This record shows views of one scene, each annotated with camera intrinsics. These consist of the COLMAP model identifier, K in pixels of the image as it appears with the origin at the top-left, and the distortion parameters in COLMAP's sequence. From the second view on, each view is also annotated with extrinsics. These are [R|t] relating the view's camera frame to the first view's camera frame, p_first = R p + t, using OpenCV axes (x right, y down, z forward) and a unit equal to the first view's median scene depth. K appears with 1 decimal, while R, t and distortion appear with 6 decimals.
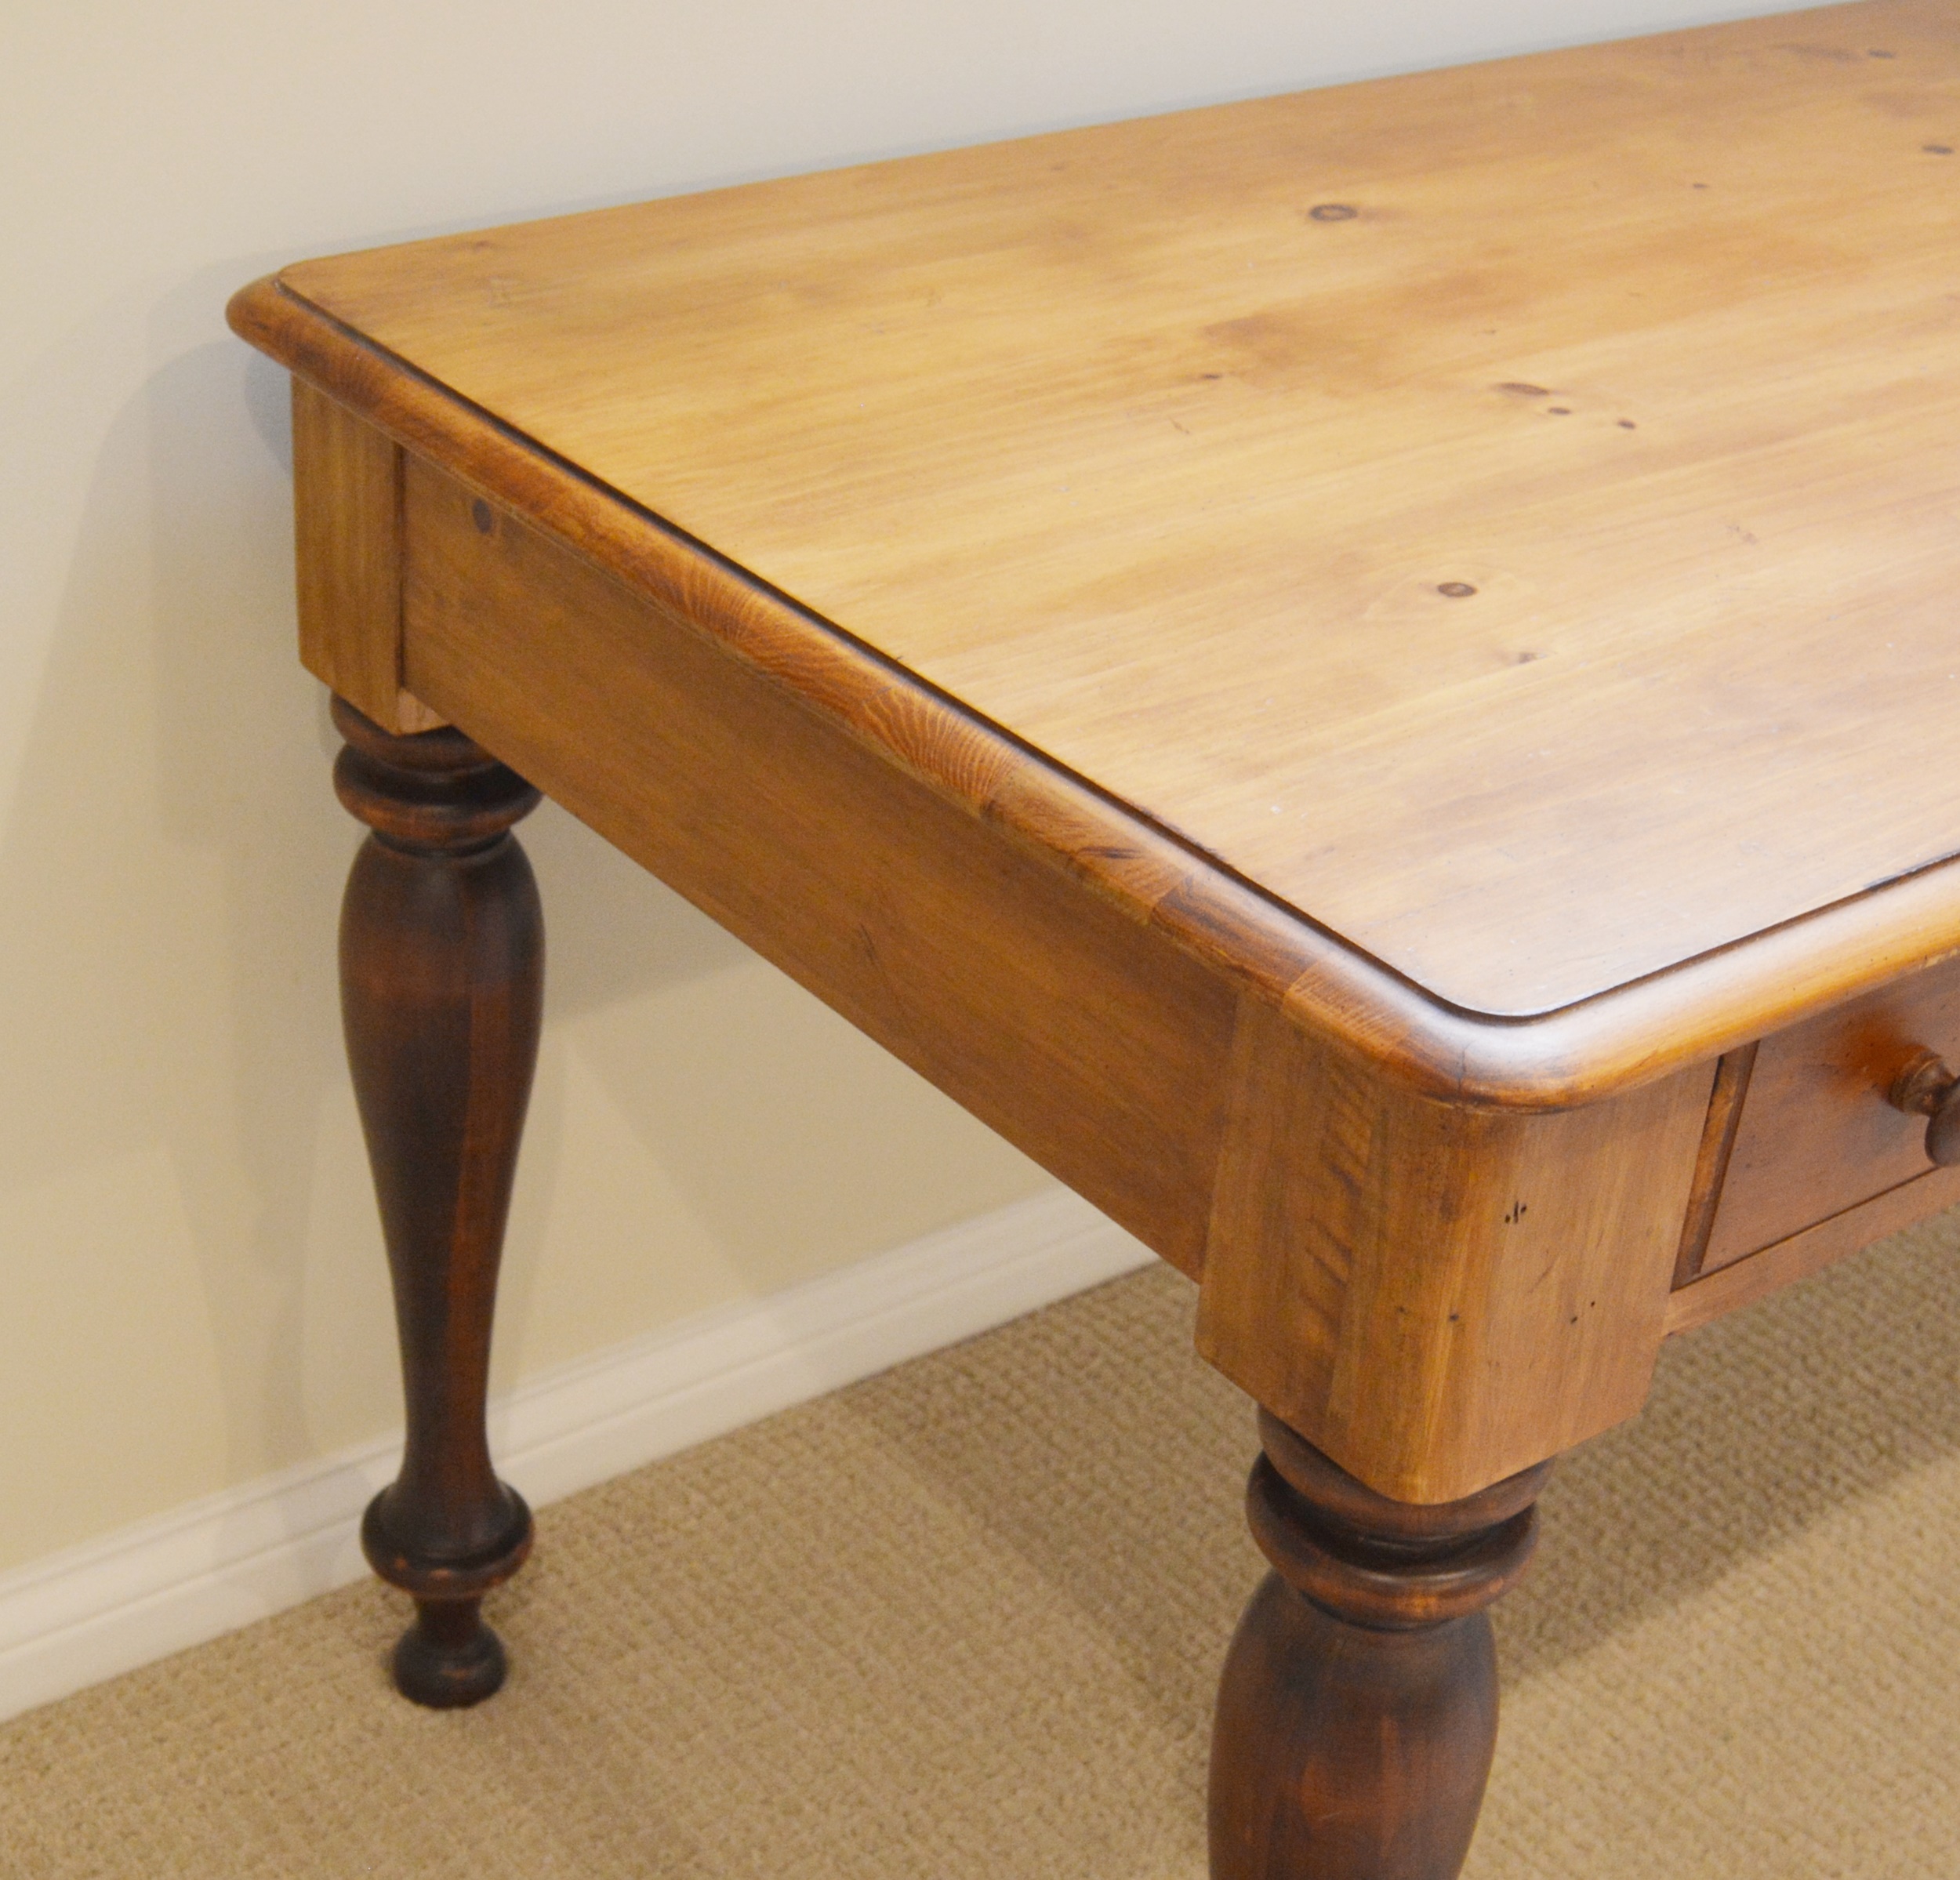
lens RADIAL K [[3423.8, 0, 785.0], [0, 3423.8, 984.3], [0, 0, 1]] dist [-0.083638, 0.000000]
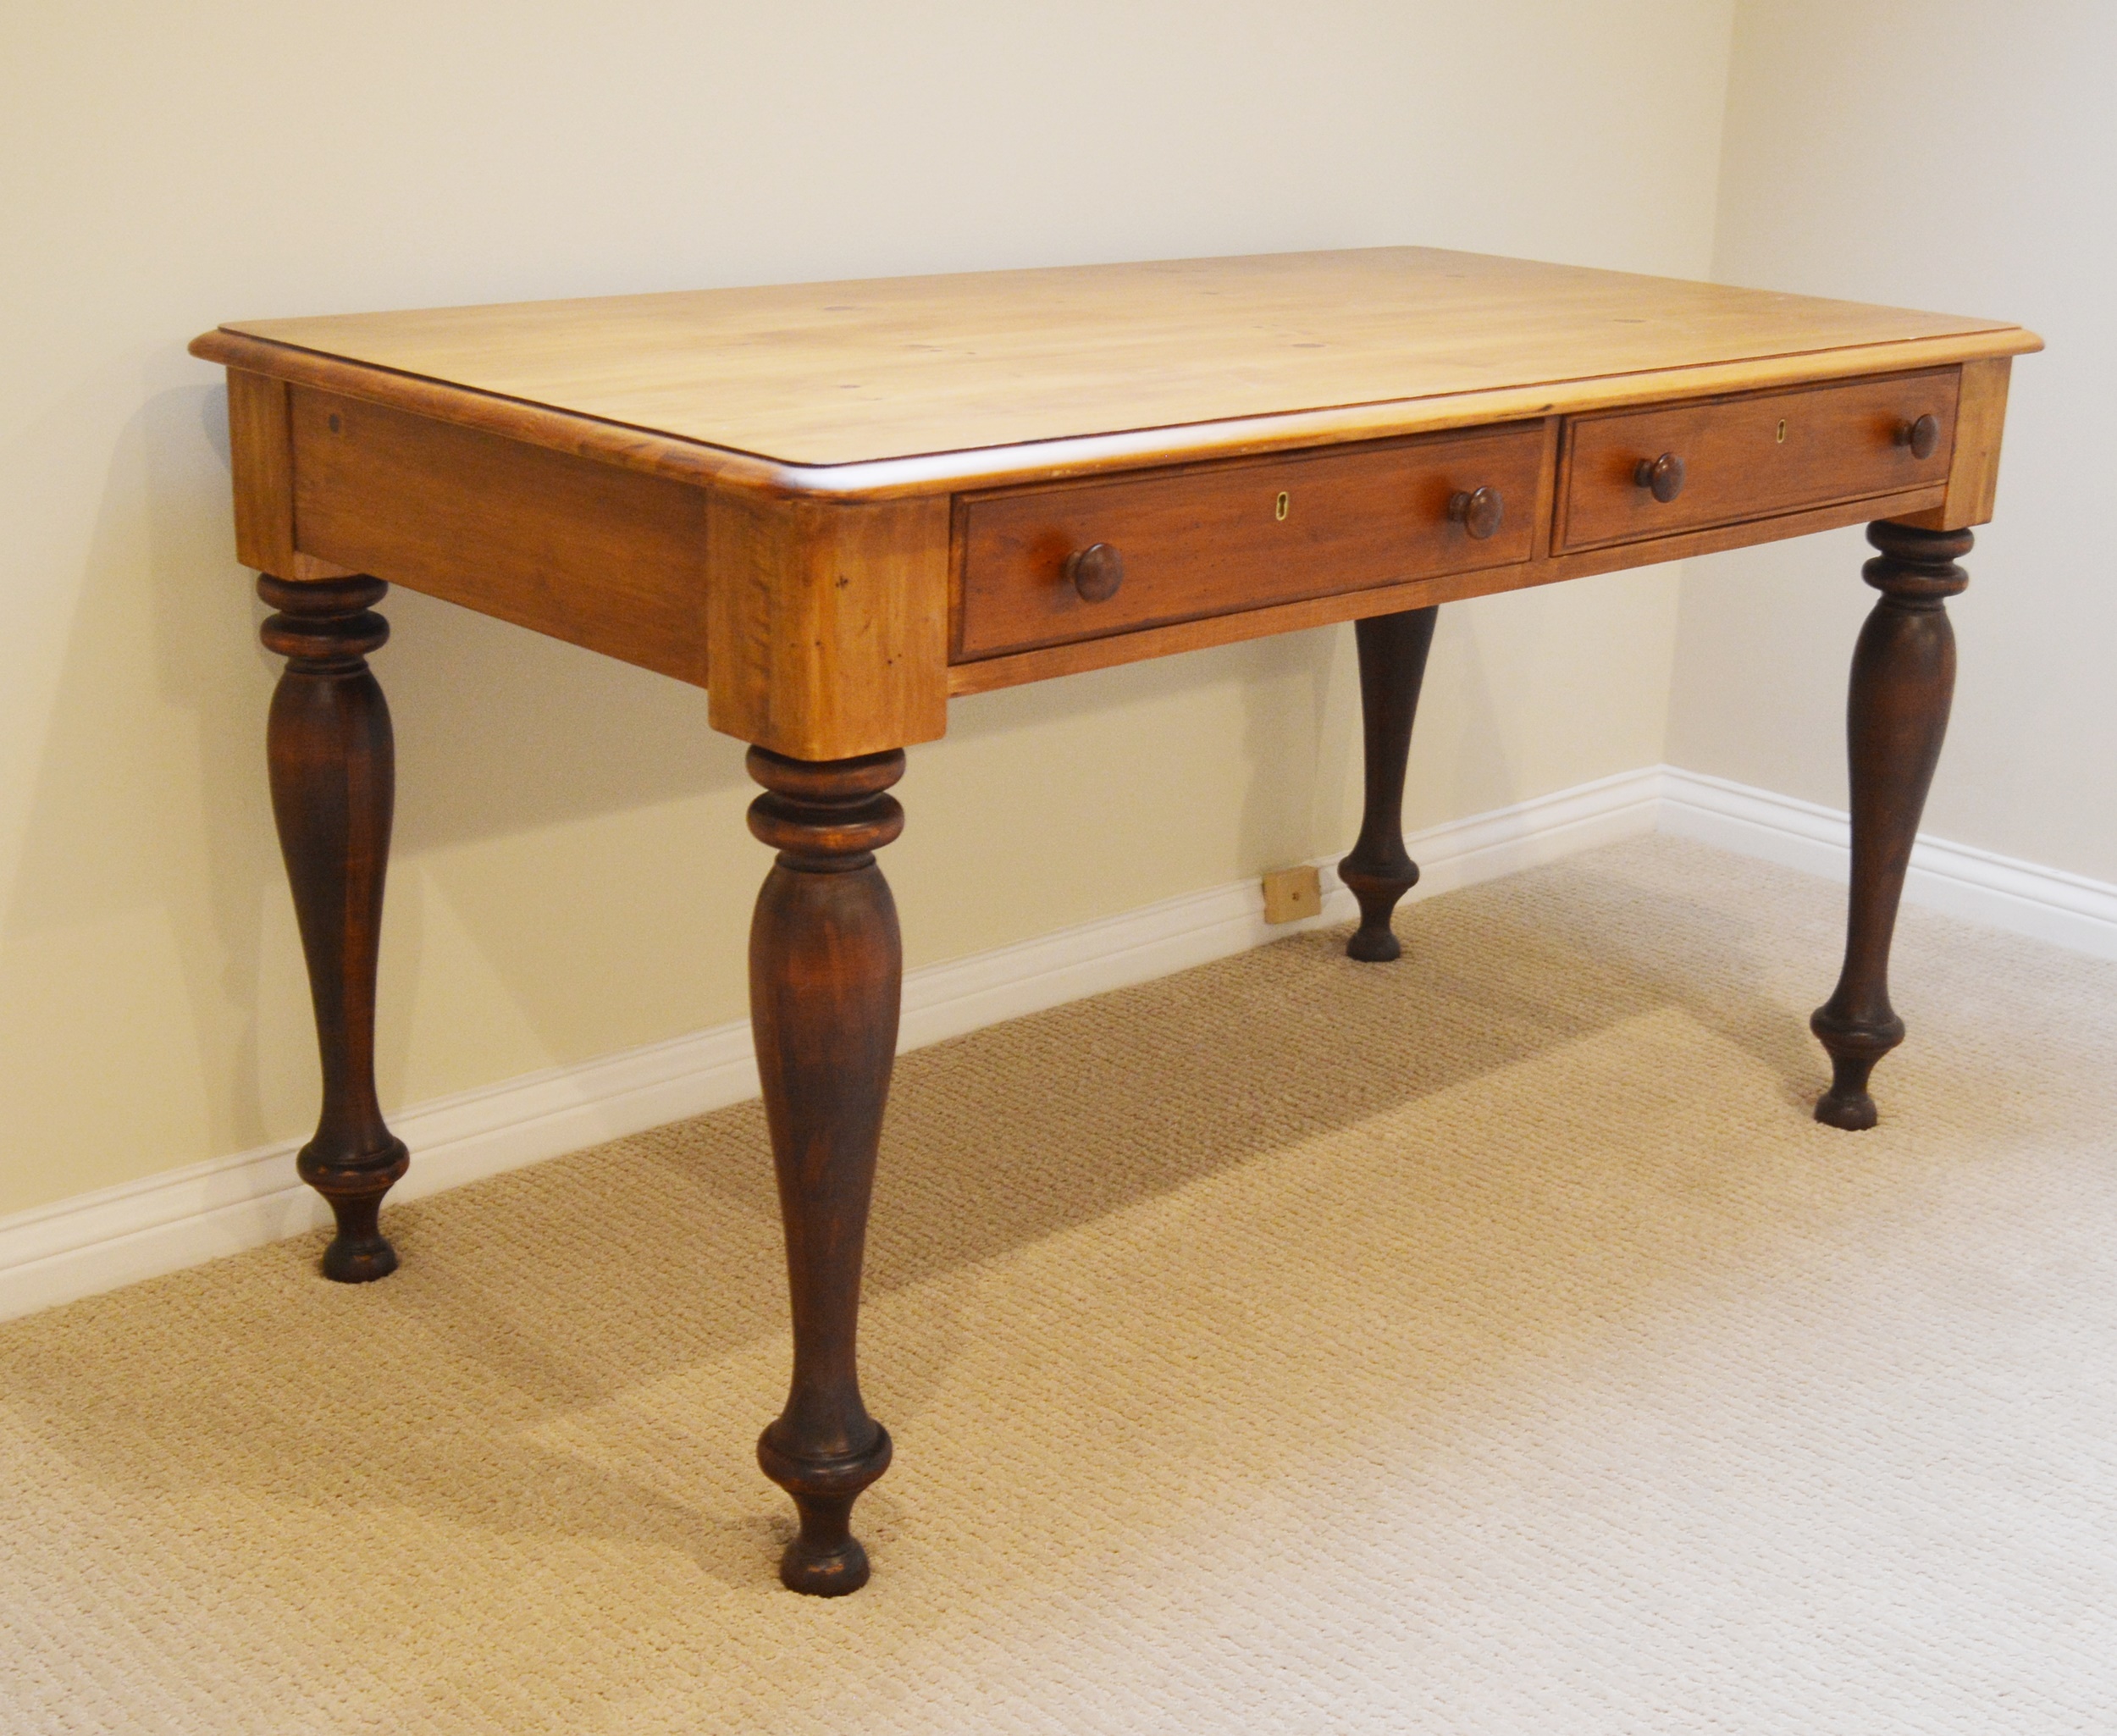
lens RADIAL K [[2833.2, 0, 1112.2], [0, 2833.2, 918.4], [0, 0, 1]] dist [-0.080963, 0.000000]
pose [[0.988909, -0.054077, 0.138329, 0.094146], [0.080026, 0.978608, -0.189532, 0.417136], [-0.125120, 0.198499, 0.972082, -0.416054]]
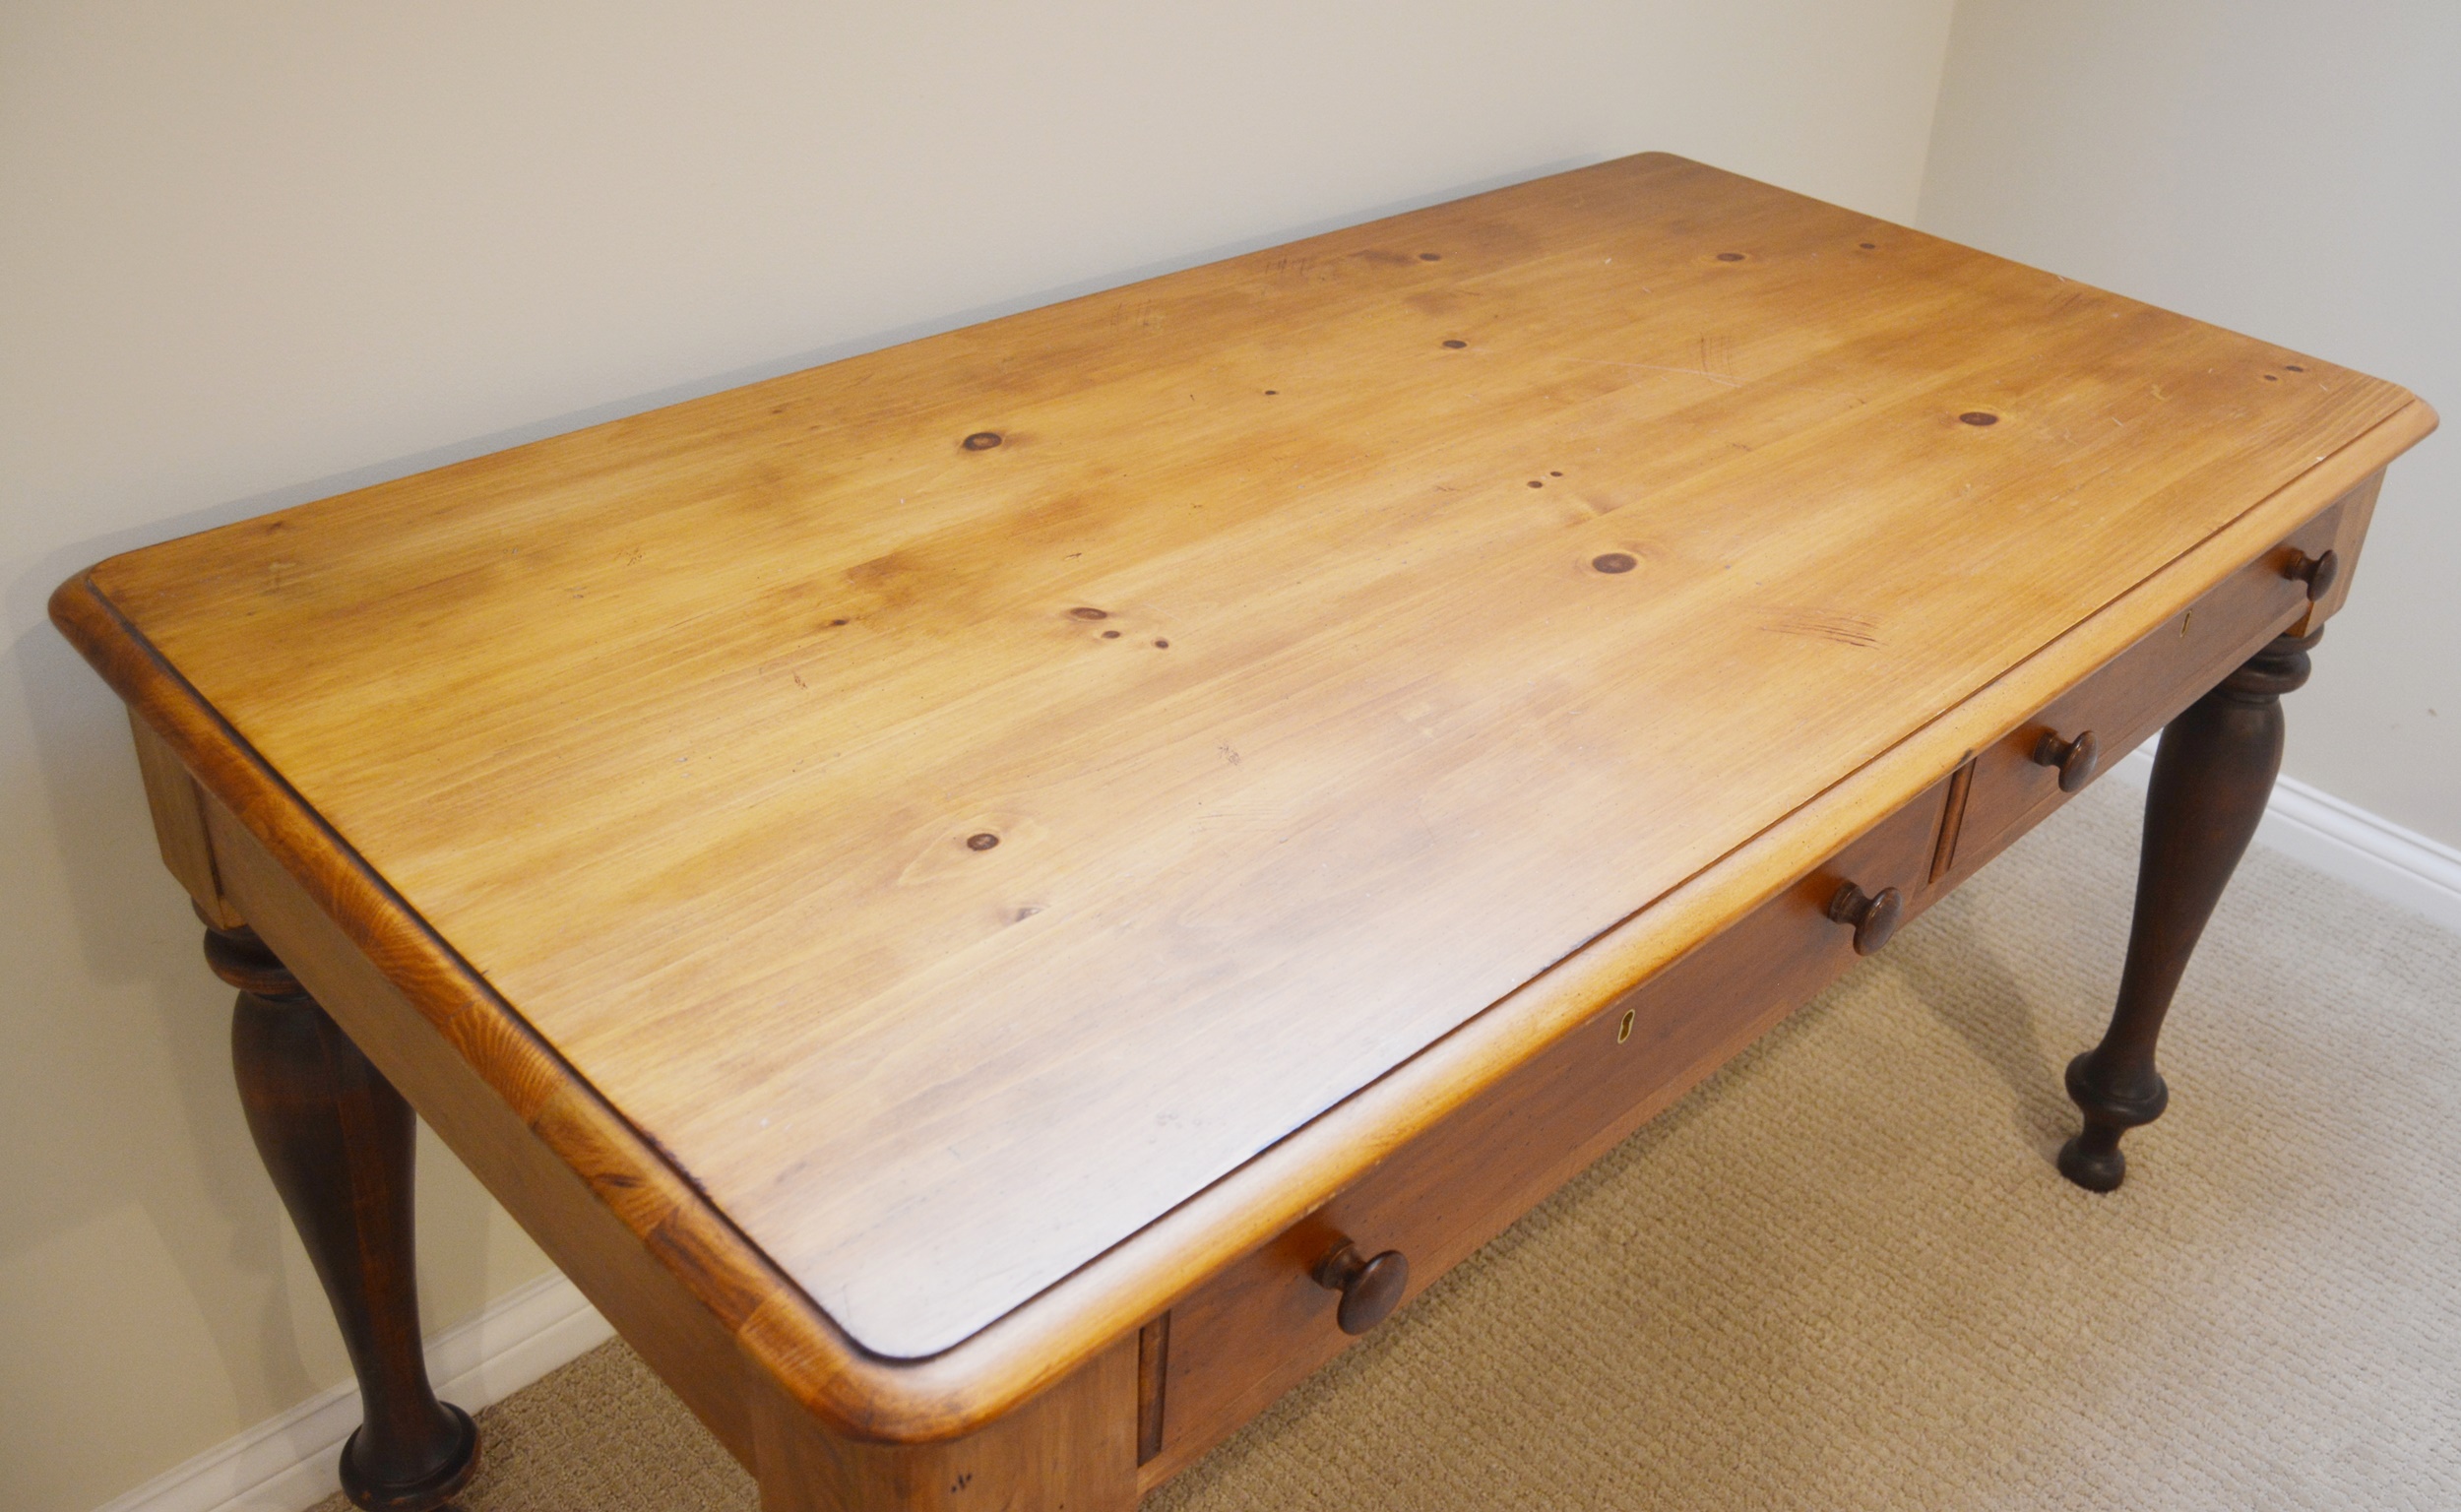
lens RADIAL K [[2180.9, 0, 1396.9], [0, 2180.9, 628.0], [0, 0, 1]] dist [-0.097914, 0.043624]
pose [[0.978290, -0.066702, 0.196213, 0.168924], [0.071091, 0.997351, -0.015407, -0.148243], [-0.194665, 0.029022, 0.980440, 0.165011]]
